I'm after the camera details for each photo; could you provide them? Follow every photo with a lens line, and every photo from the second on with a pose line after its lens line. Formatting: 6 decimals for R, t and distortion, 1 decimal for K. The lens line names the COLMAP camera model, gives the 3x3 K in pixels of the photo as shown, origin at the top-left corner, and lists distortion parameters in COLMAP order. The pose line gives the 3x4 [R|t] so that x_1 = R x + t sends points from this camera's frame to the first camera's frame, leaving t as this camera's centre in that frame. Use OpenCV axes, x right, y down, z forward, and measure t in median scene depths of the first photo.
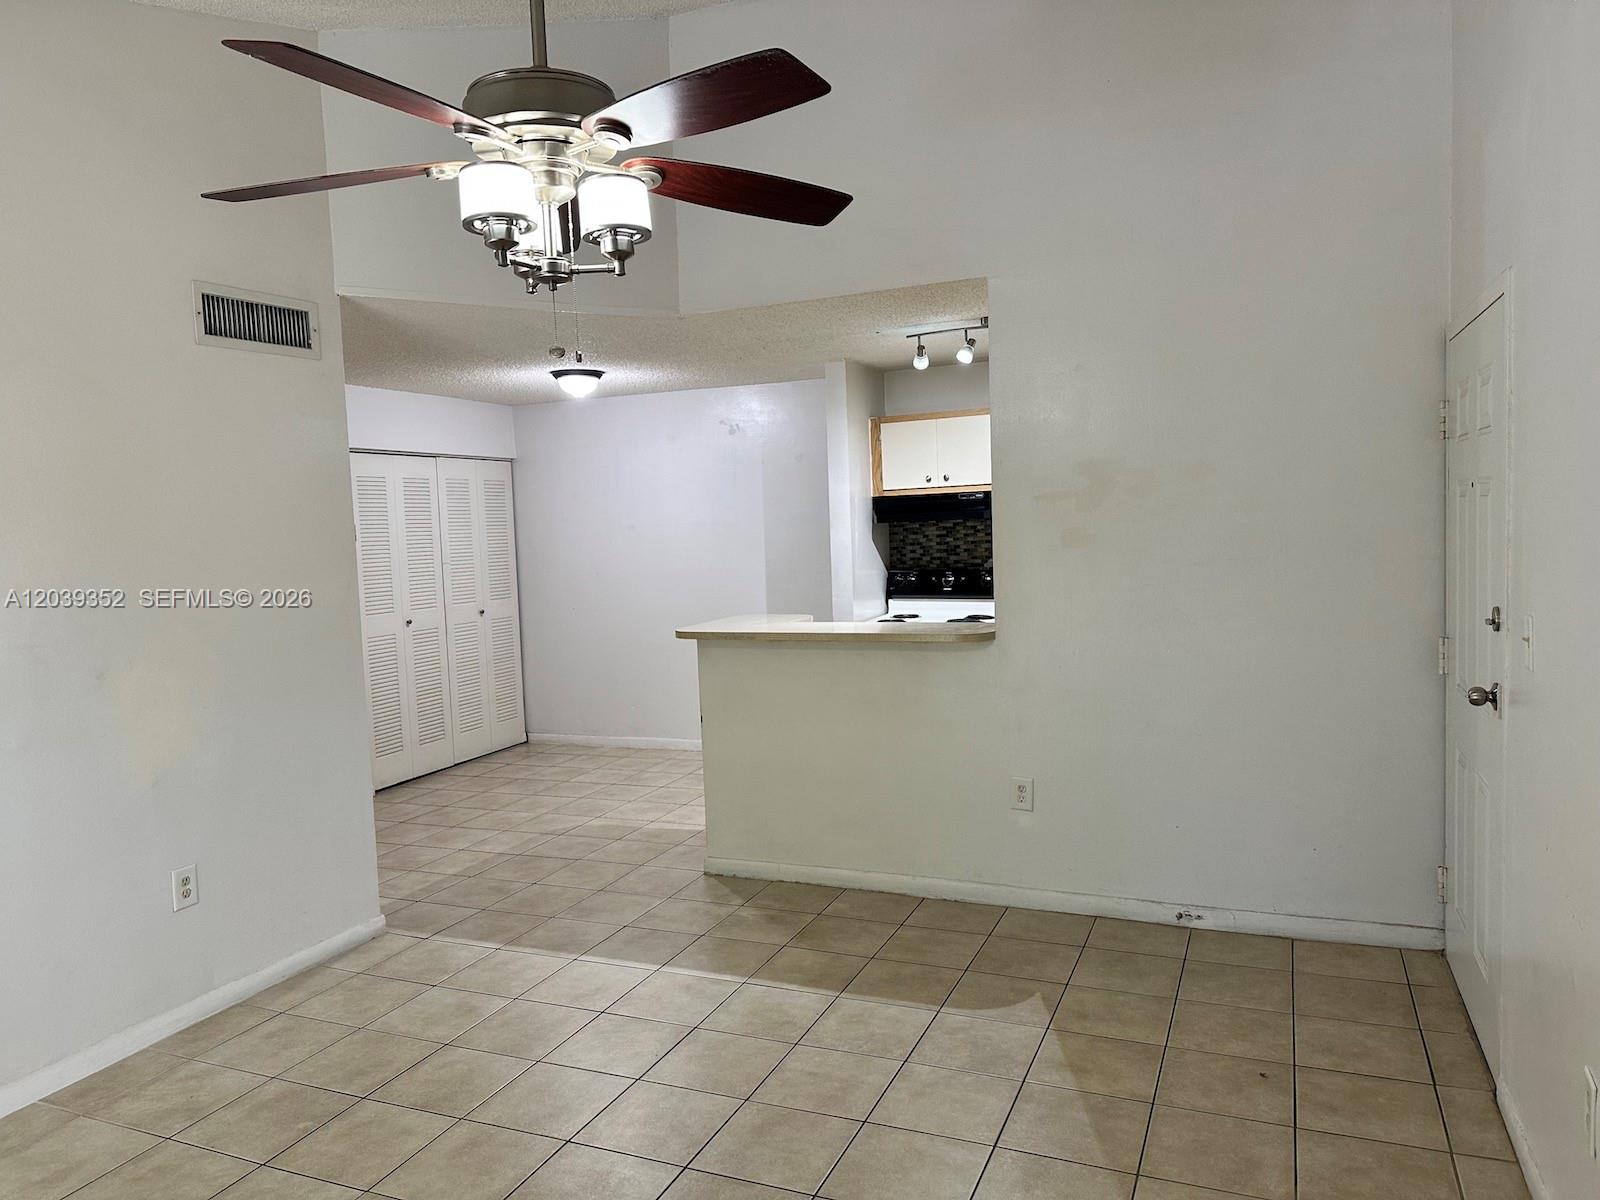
lens RADIAL K [[1117.0, 0, 804.7], [0, 1117.0, 593.0], [0, 0, 1]] dist [0.117430, -0.161303]
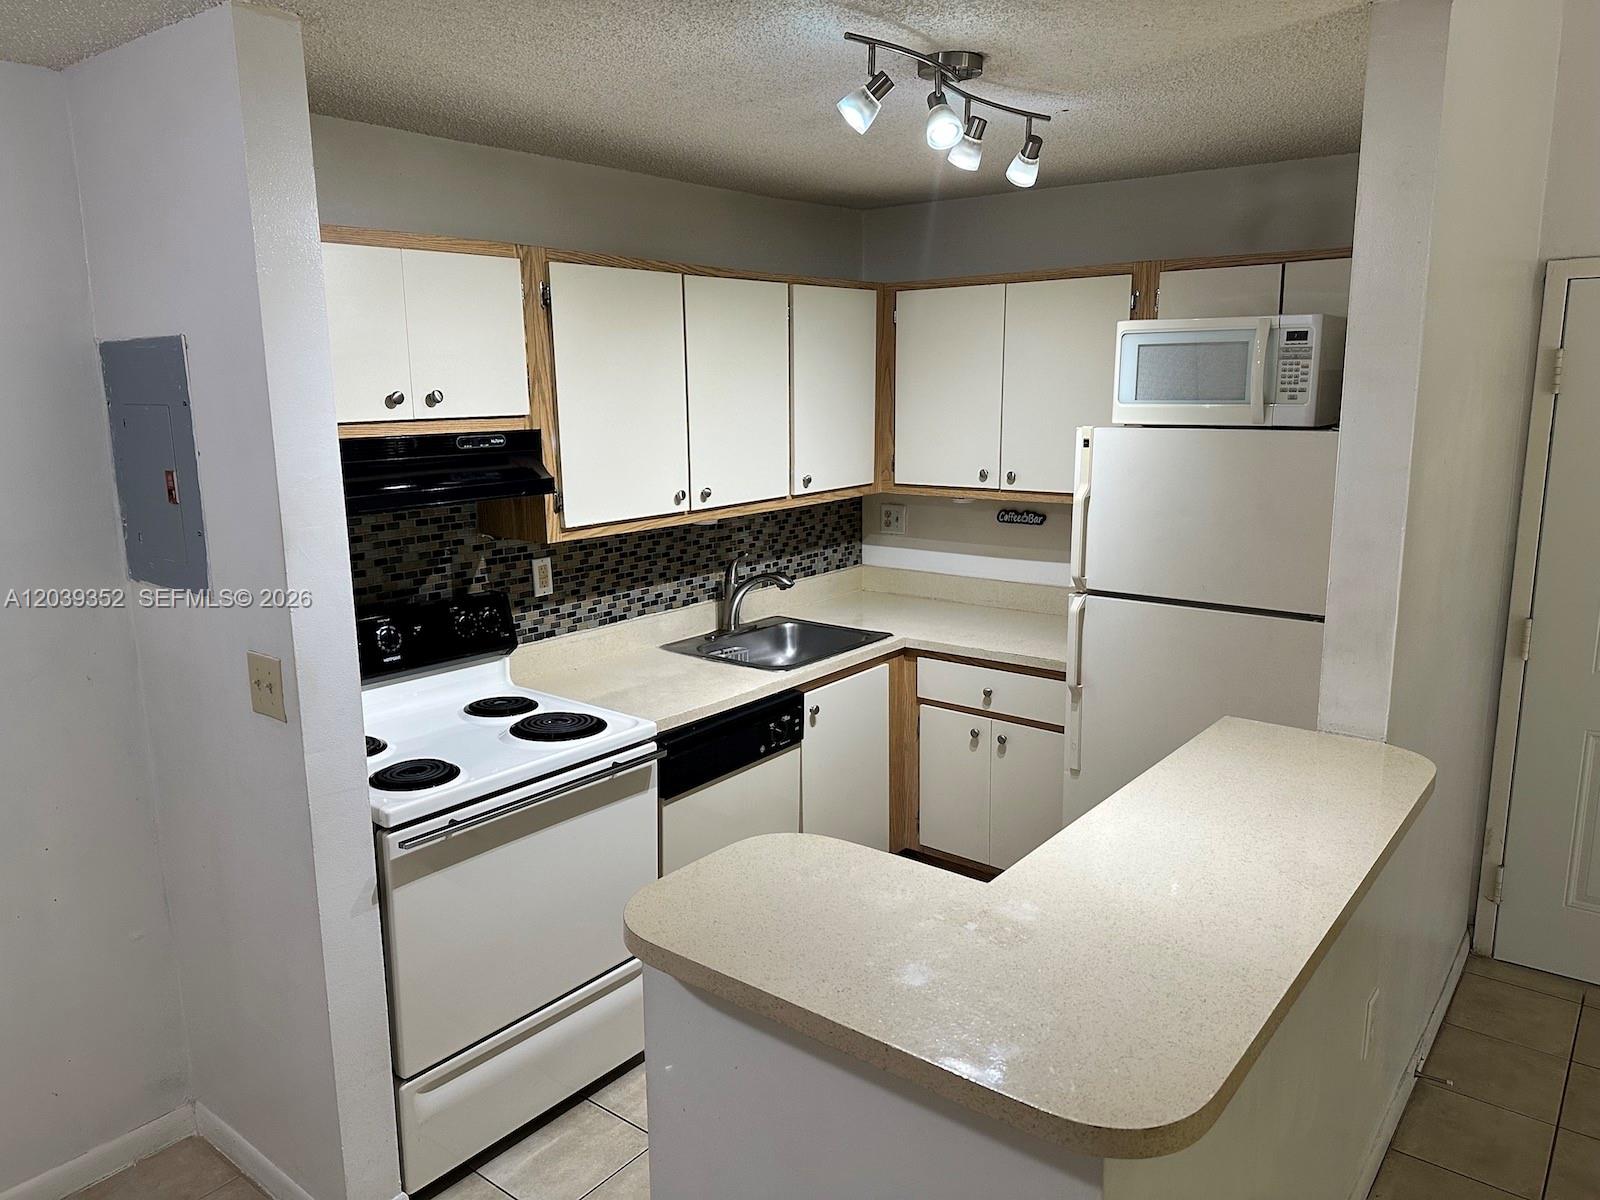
lens RADIAL K [[1117.0, 0, 804.7], [0, 1117.0, 593.0], [0, 0, 1]] dist [0.117430, -0.161303]
pose [[0.259047, -0.147690, 0.954506, -0.383275], [0.064304, 0.988685, 0.135527, -0.122069], [-0.963722, 0.026270, 0.265613, 1.164555]]
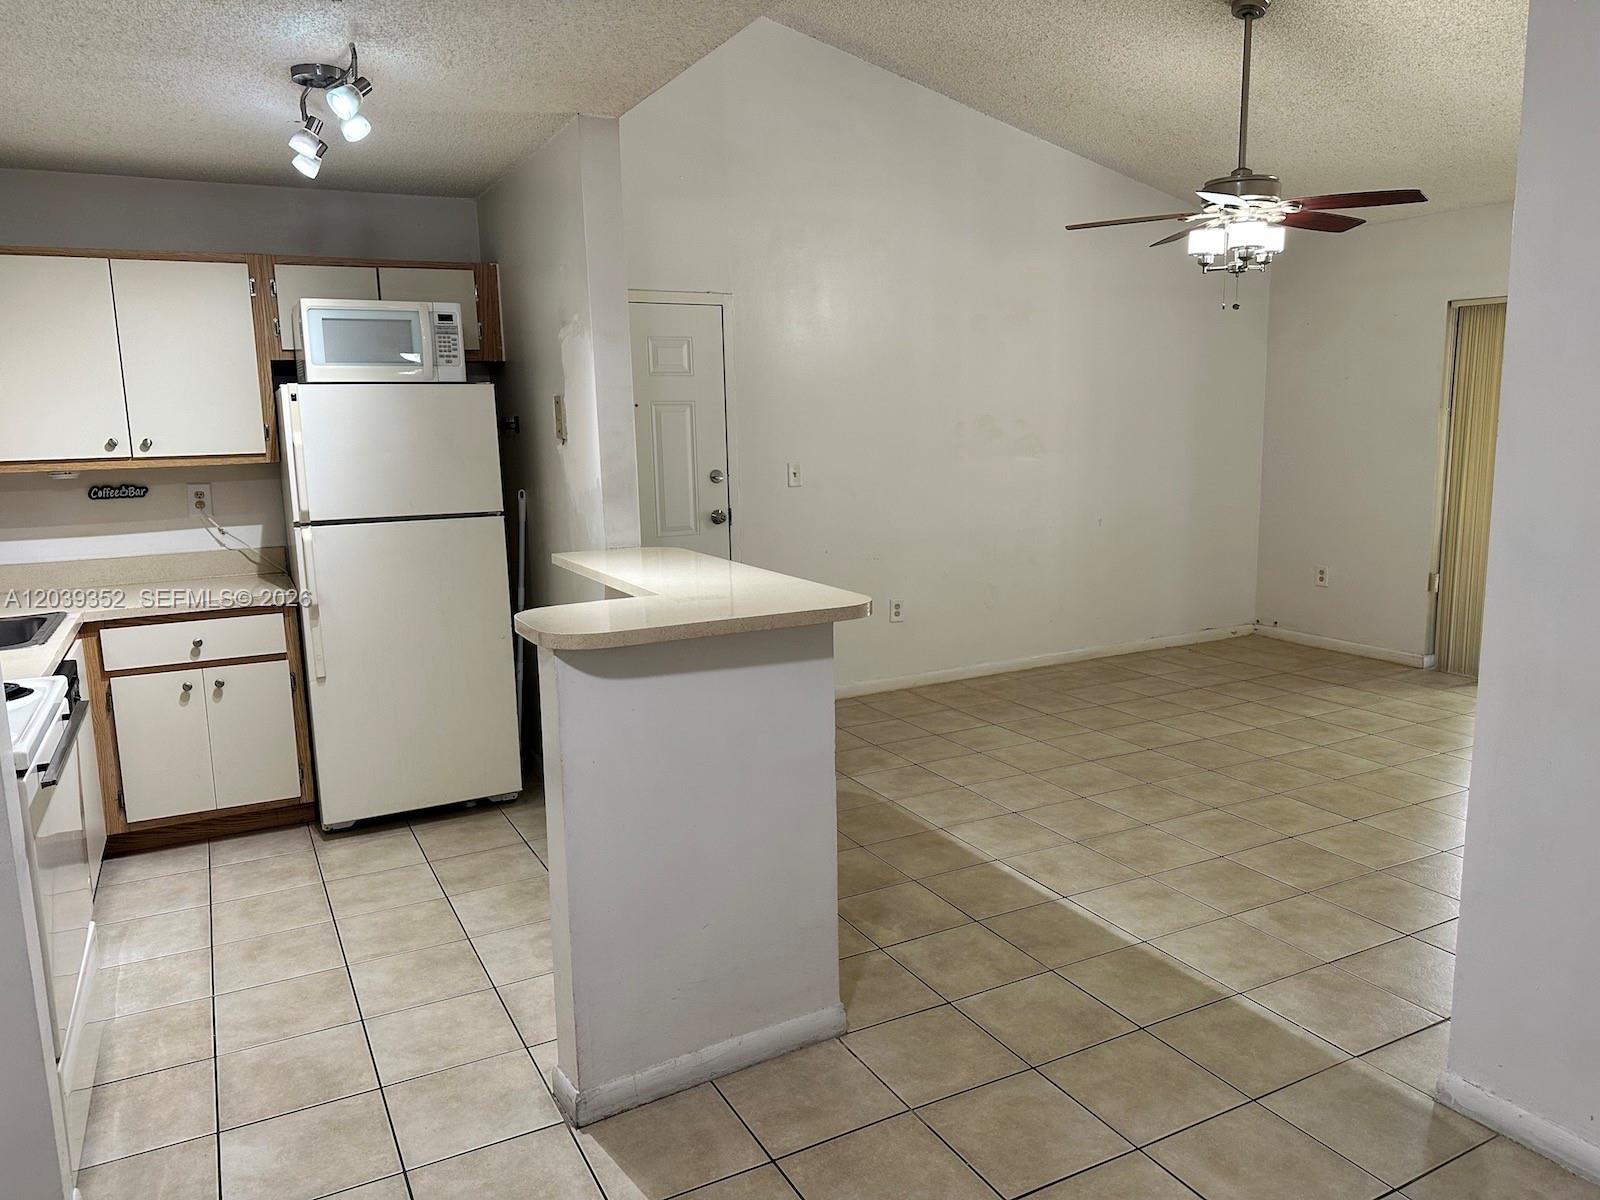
lens RADIAL K [[1113.3, 0, 800.0], [0, 1113.3, 600.0], [0, 0, 1]] dist [0.105786, -0.164118]
pose [[-0.769491, -0.051787, 0.636555, -0.494260], [0.092455, 0.977175, 0.191261, -0.082780], [-0.631930, 0.206026, -0.747139, 1.646393]]
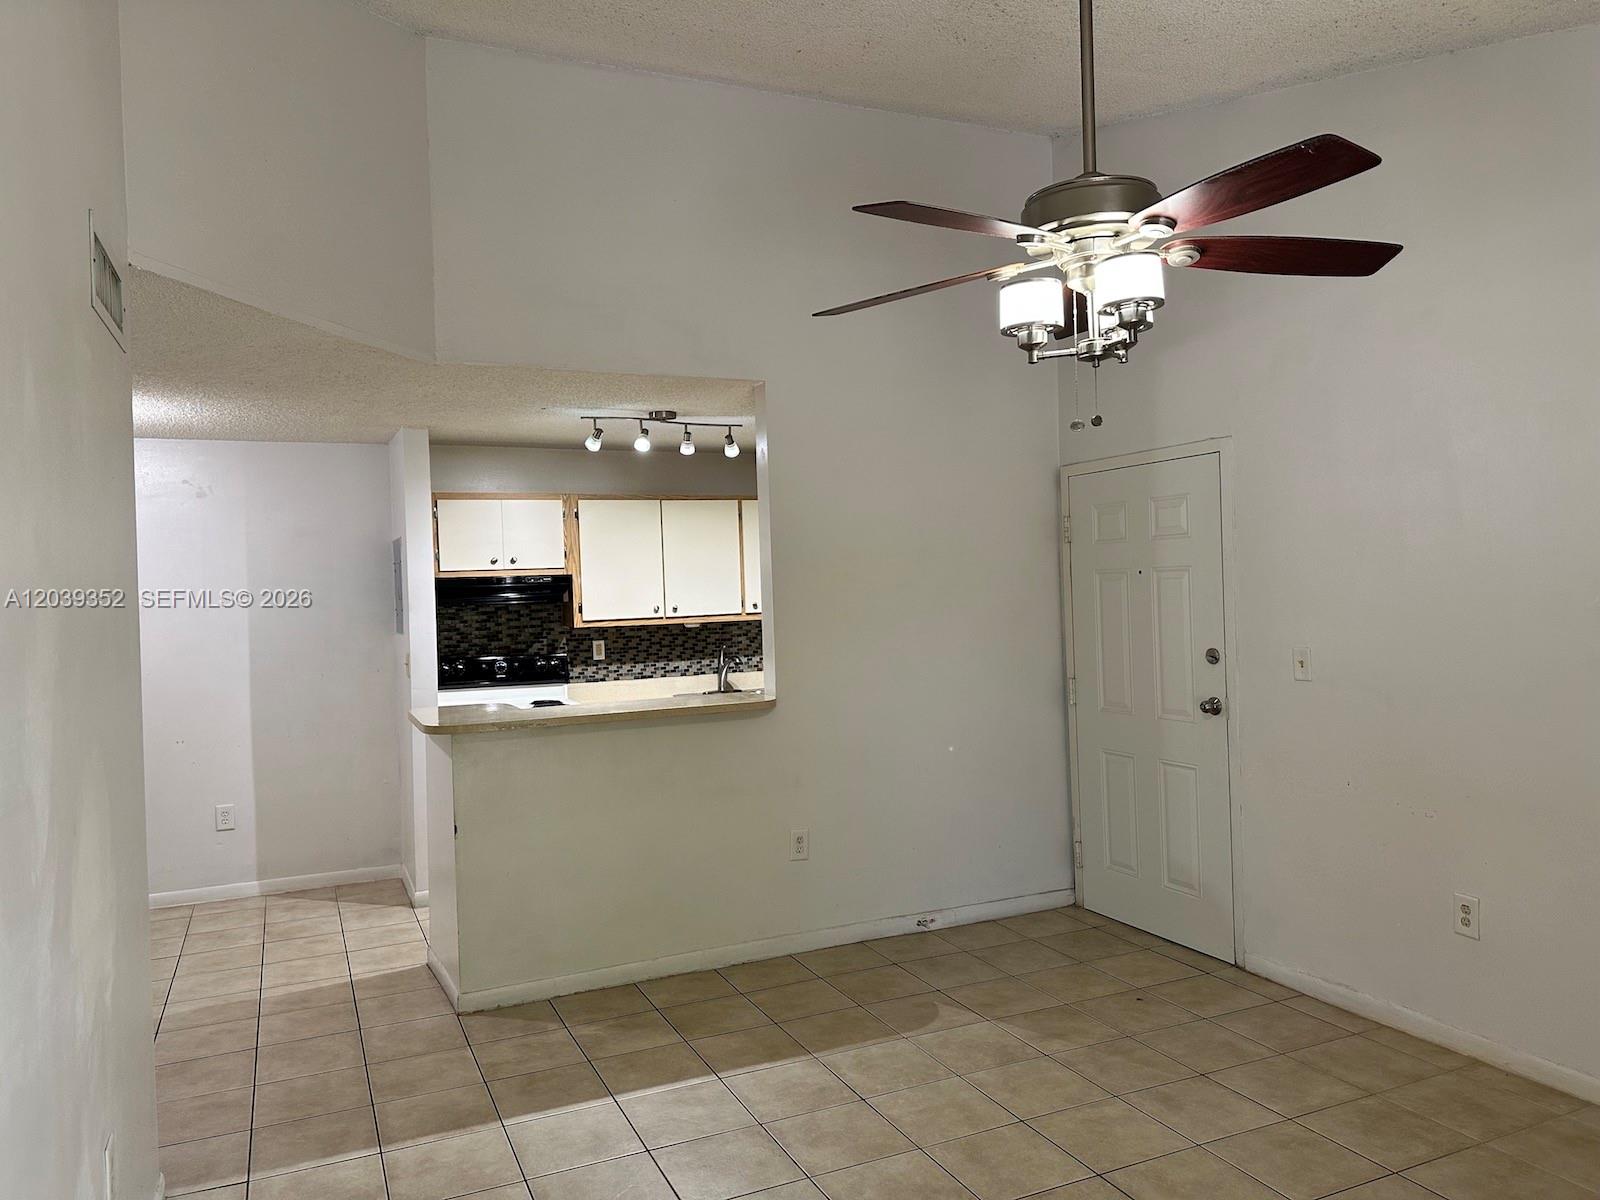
lens RADIAL K [[1124.0, 0, 791.4], [0, 1124.0, 571.7], [0, 0, 1]] dist [0.114427, -0.164380]
pose [[0.684805, 0.023946, 0.728333, -0.653474], [0.055564, 0.994835, -0.084952, 0.006243], [-0.726605, 0.098645, 0.679937, 0.238921]]
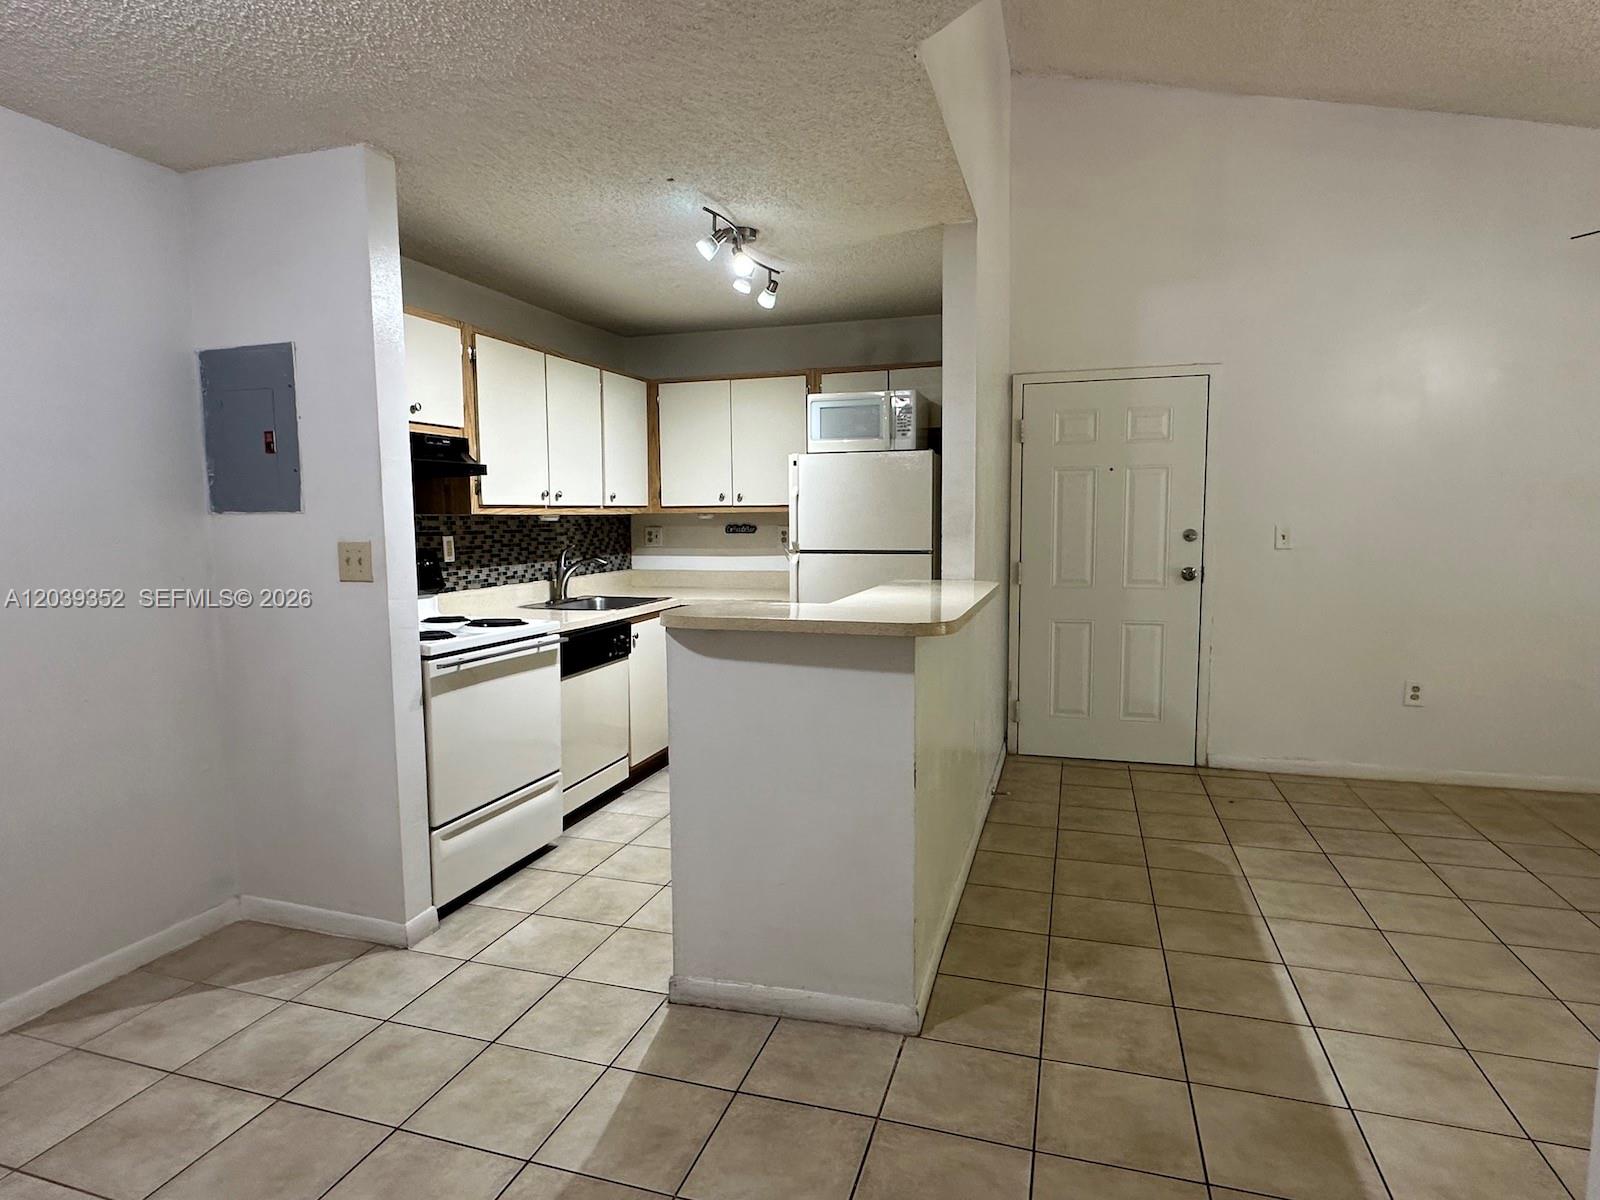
lens RADIAL K [[887.6, 0, 800.0], [0, 887.6, 600.0], [0, 0, 1]] dist [0.000331, -0.000956]
pose [[-0.095878, -0.056424, 0.993793, -0.627235], [0.078543, 0.994850, 0.064061, -0.012254], [-0.992290, 0.084197, -0.090952, 1.284561]]
